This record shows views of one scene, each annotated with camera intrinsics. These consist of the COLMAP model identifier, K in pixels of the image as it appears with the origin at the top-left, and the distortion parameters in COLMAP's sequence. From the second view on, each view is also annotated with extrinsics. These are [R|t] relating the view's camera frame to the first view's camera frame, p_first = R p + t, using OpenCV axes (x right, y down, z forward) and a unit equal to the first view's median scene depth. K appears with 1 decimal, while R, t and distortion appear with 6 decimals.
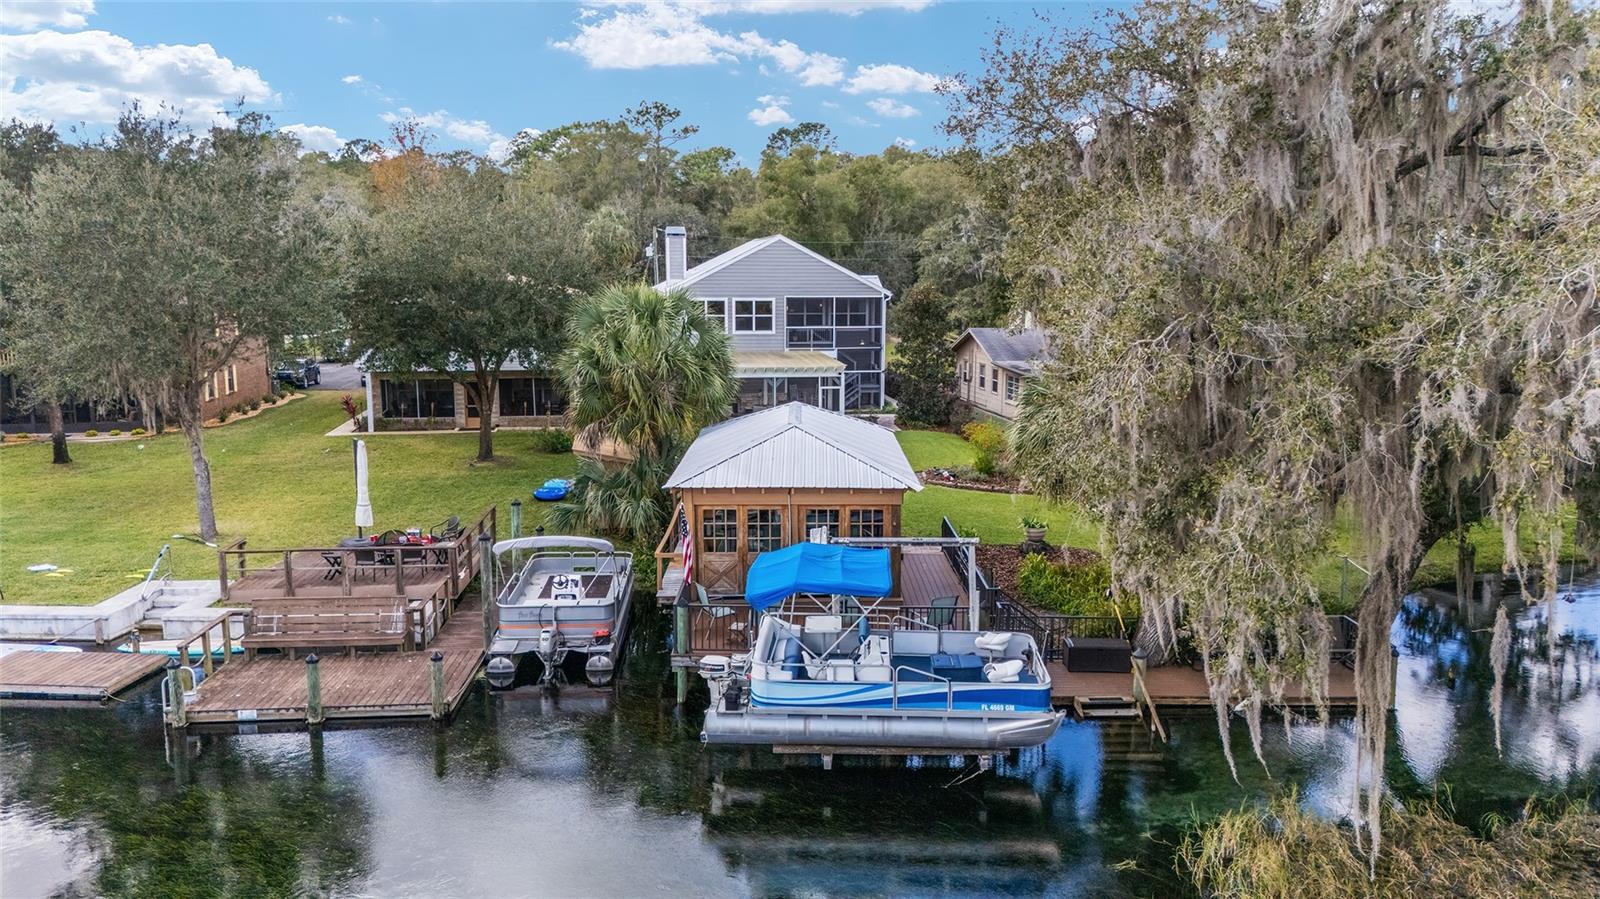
lens RADIAL K [[1199.2, 0, 800.0], [0, 1199.2, 449.5], [0, 0, 1]] dist [0.089652, -0.107005]
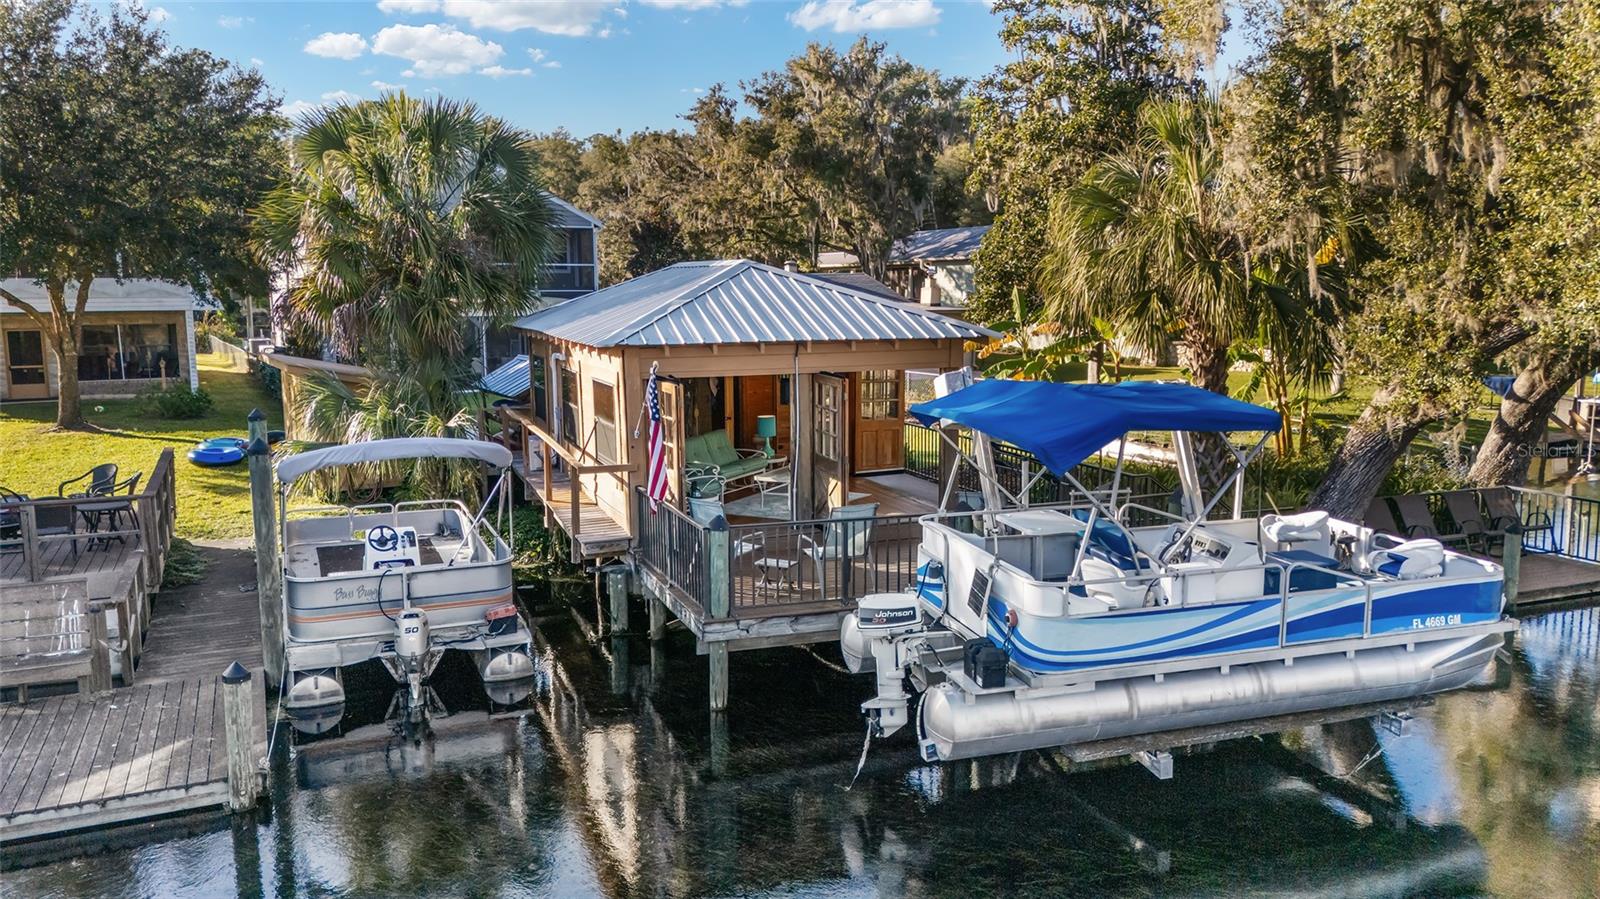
lens RADIAL K [[1199.2, 0, 800.0], [0, 1199.2, 449.5], [0, 0, 1]] dist [0.089652, -0.107005]
pose [[0.934187, -0.055903, 0.352378, -0.232633], [0.062427, 0.998024, -0.007168, 0.092778], [-0.351281, 0.028695, 0.935830, 0.443432]]
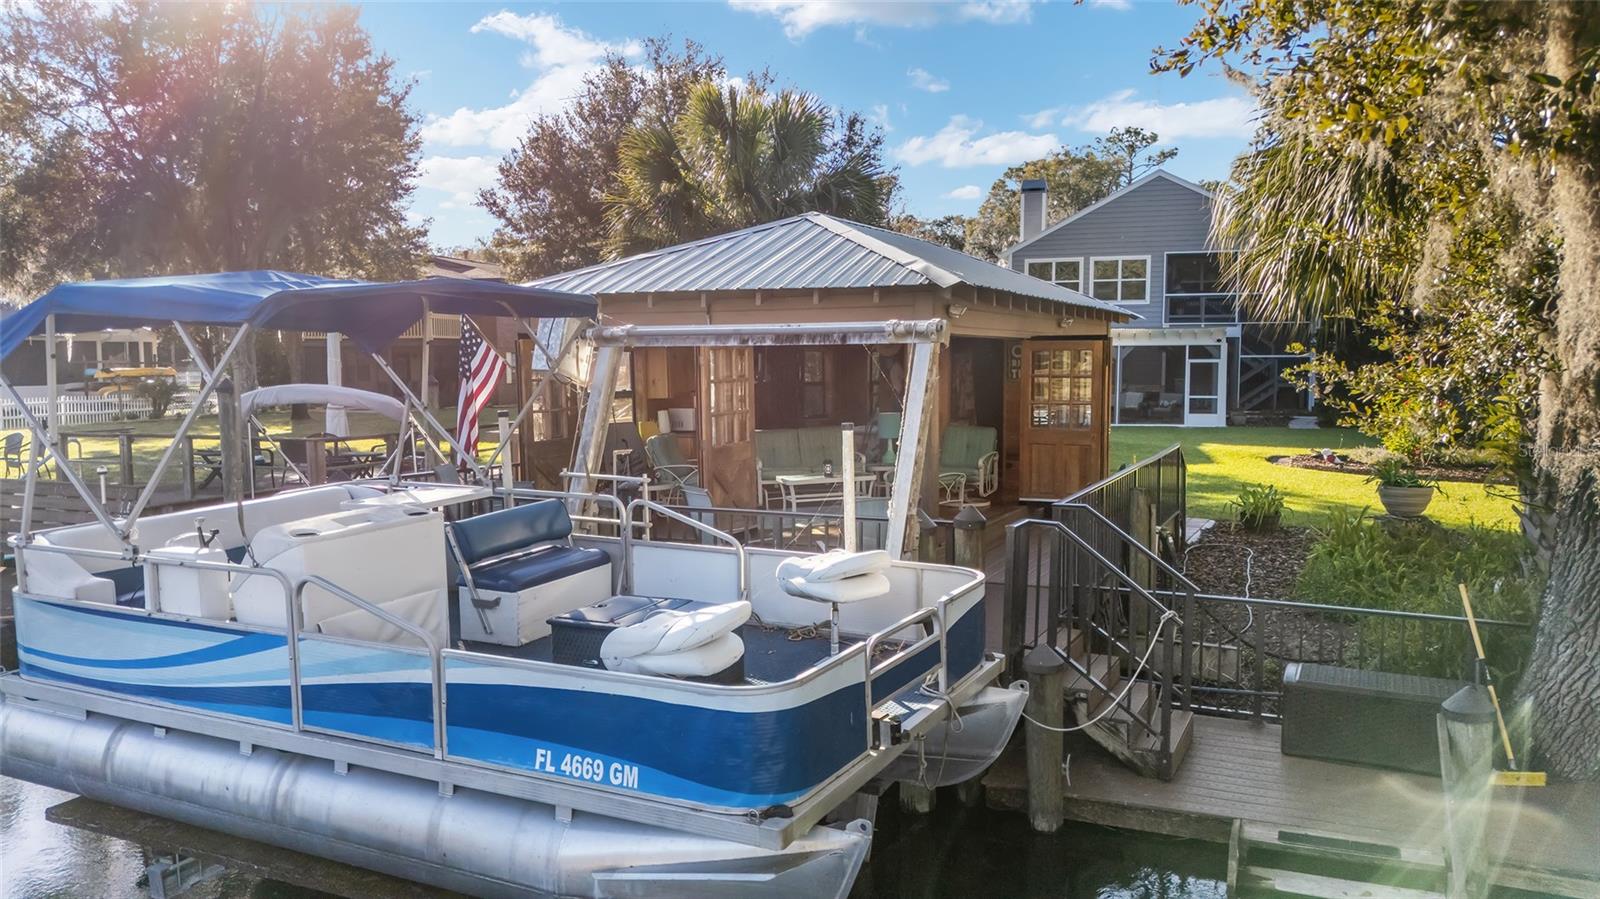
lens RADIAL K [[1174.7, 0, 800.0], [0, 1174.7, 449.5], [0, 0, 1]] dist [0.065438, -0.001497]
pose [[0.903659, 0.026947, -0.427404, 0.235907], [-0.059330, 0.996272, -0.062628, 0.123853], [0.424123, 0.081952, 0.901889, 0.610578]]
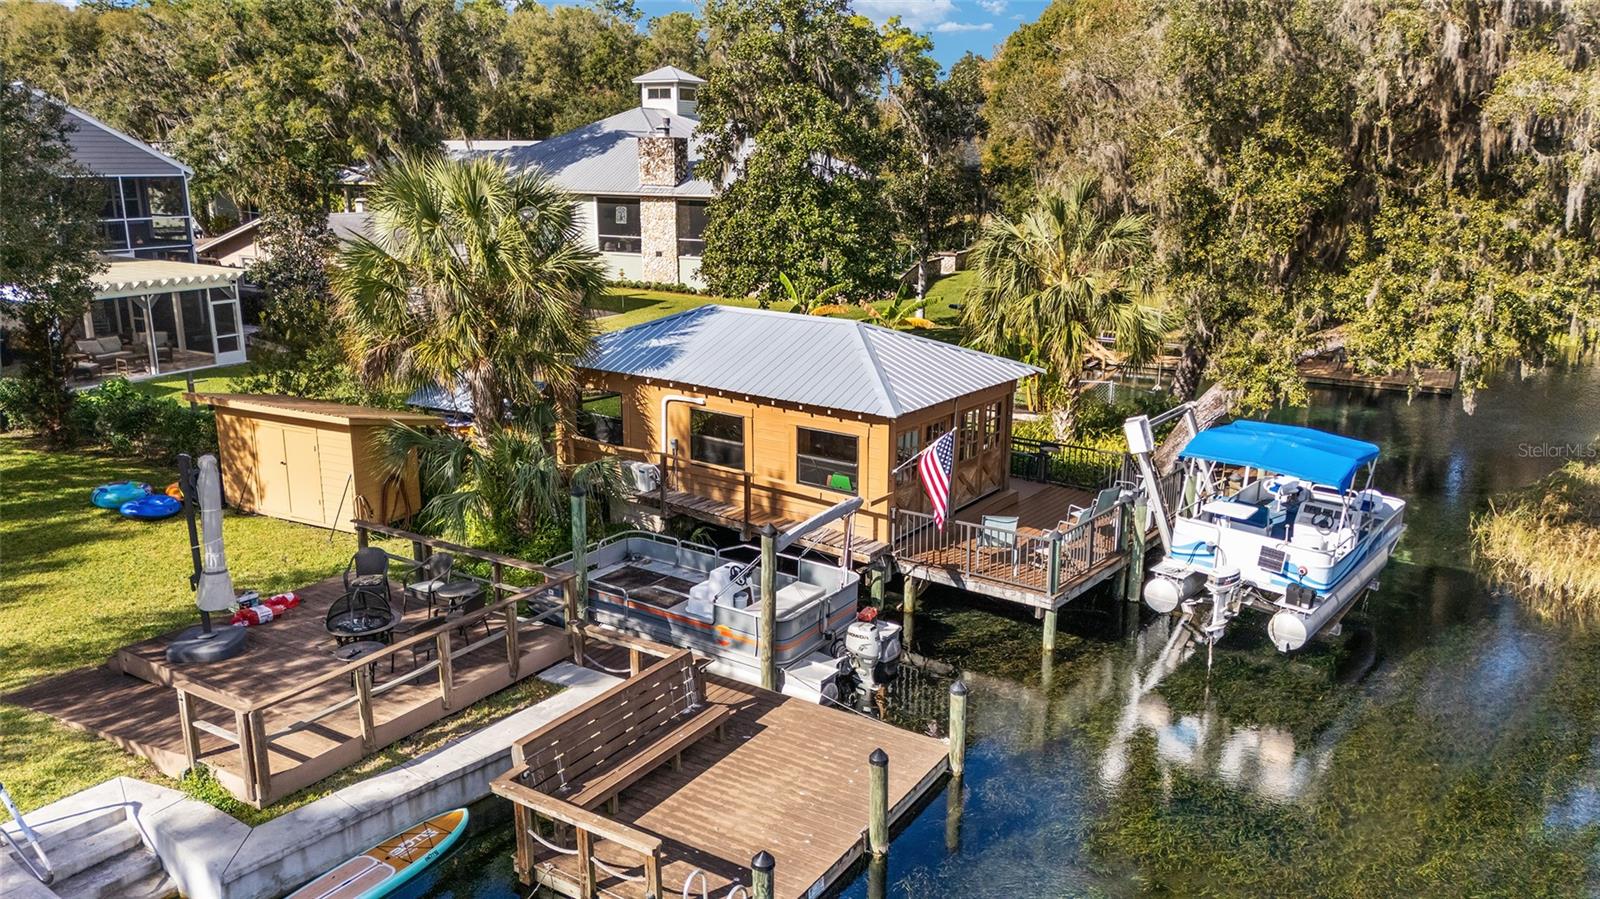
lens RADIAL K [[1199.2, 0, 800.0], [0, 1199.2, 449.5], [0, 0, 1]] dist [0.089652, -0.107005]
pose [[0.599379, -0.190158, 0.777551, -0.795739], [0.116204, 0.981754, 0.150522, -0.076646], [-0.791986, 0.000135, 0.610539, 0.571841]]
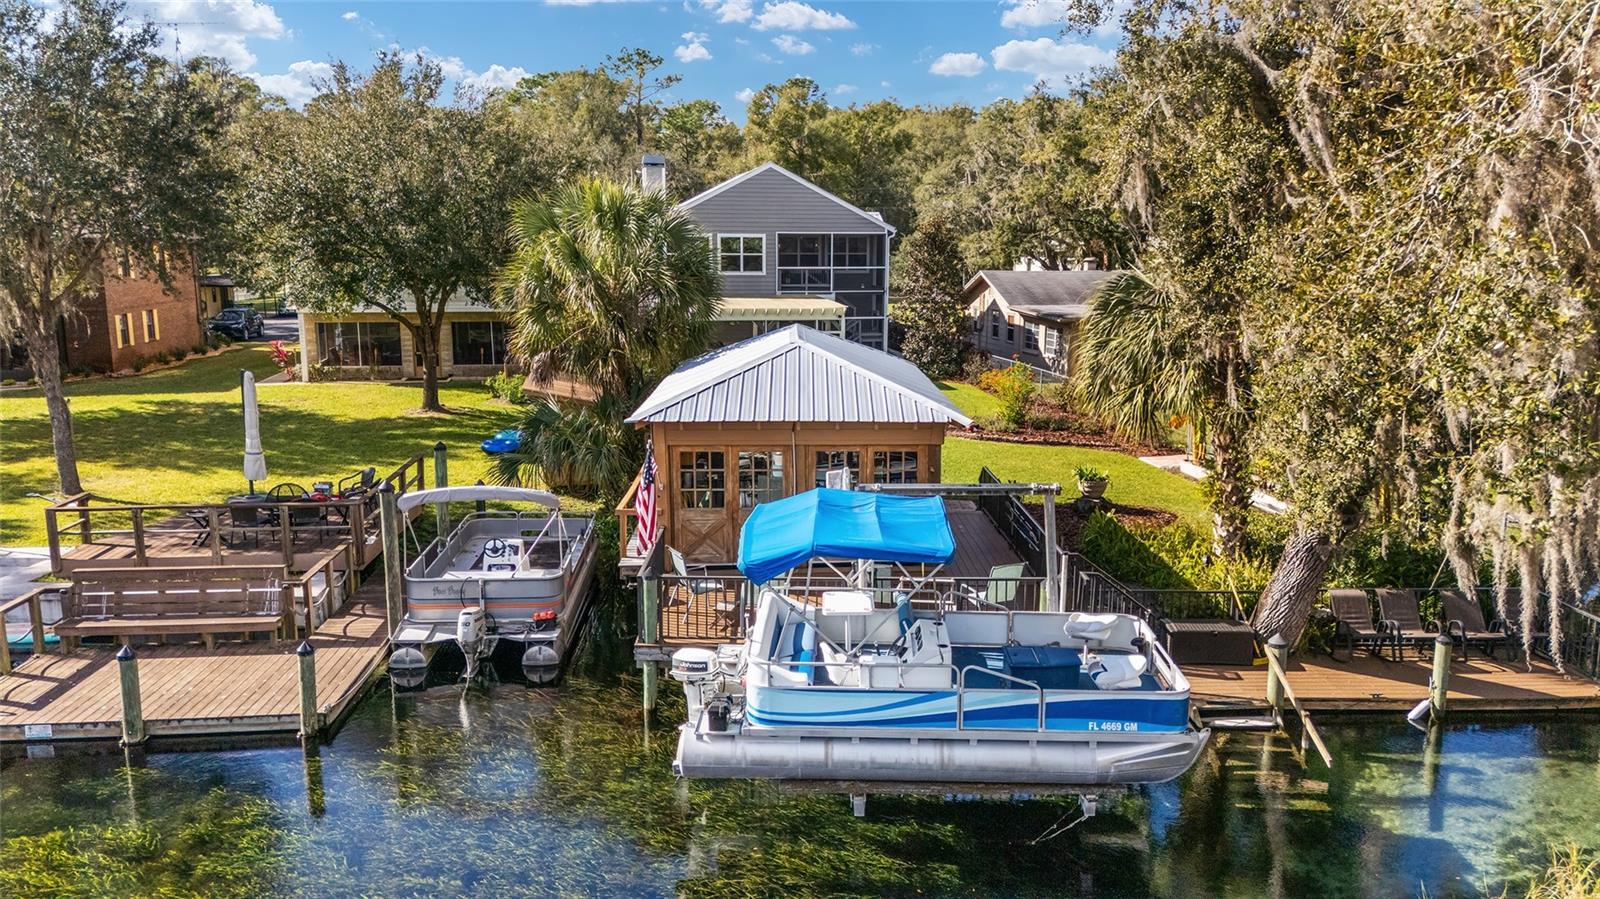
lens RADIAL K [[1199.2, 0, 800.0], [0, 1199.2, 449.5], [0, 0, 1]] dist [0.089652, -0.107005]
pose [[0.999929, -0.001582, 0.011792, -0.014396], [0.001329, 0.999770, 0.021415, 0.033975], [-0.011823, -0.021398, 0.999701, 0.252672]]
